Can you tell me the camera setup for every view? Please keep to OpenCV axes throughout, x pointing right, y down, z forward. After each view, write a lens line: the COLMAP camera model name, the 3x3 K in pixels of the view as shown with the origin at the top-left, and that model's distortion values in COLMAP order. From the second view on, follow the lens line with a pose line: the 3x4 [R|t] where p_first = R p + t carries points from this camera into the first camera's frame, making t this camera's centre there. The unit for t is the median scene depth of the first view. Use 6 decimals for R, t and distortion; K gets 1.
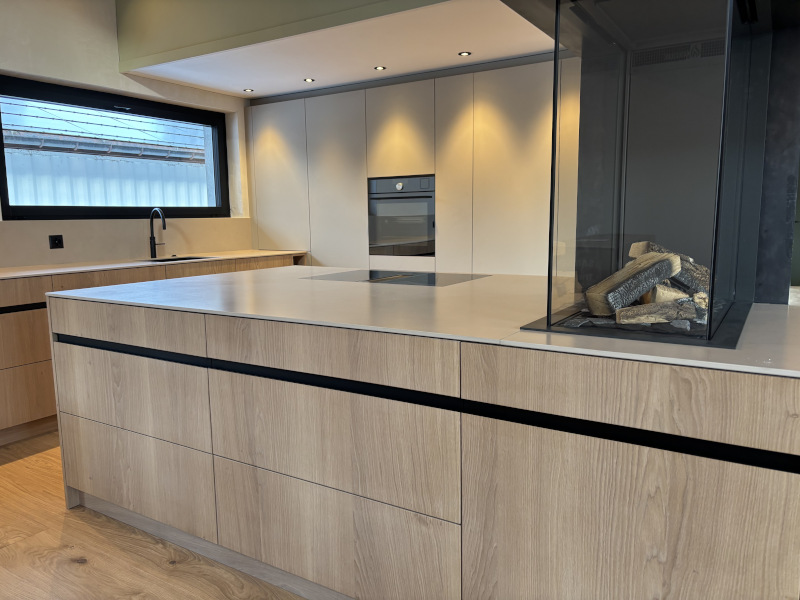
lens RADIAL K [[604.4, 0, 400.0], [0, 604.4, 300.0], [0, 0, 1]] dist [-0.000293, -0.002783]
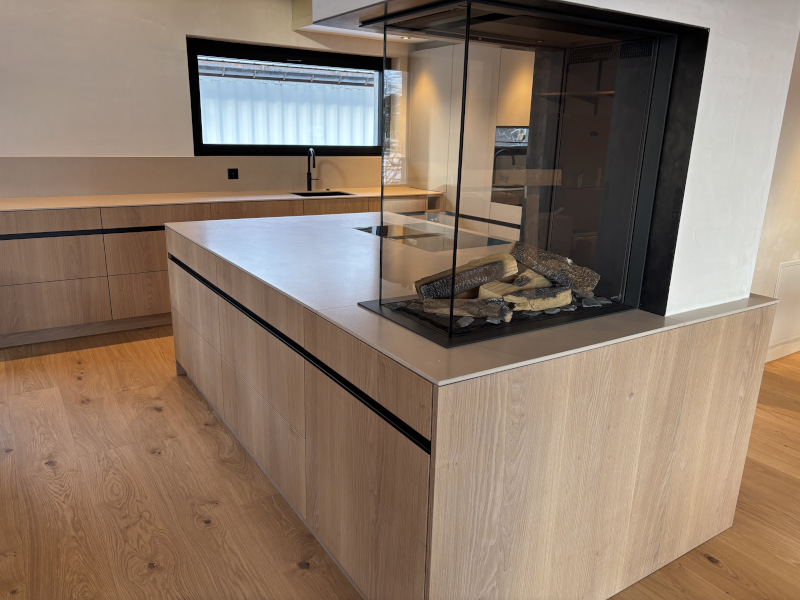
lens RADIAL K [[610.5, 0, 400.0], [0, 610.5, 300.0], [0, 0, 1]] dist [0.000069, -0.007817]
pose [[0.905203, 0.148892, -0.398043, 0.306147], [-0.096373, 0.984136, 0.148961, -0.061338], [0.413908, -0.096479, 0.905192, -0.046172]]
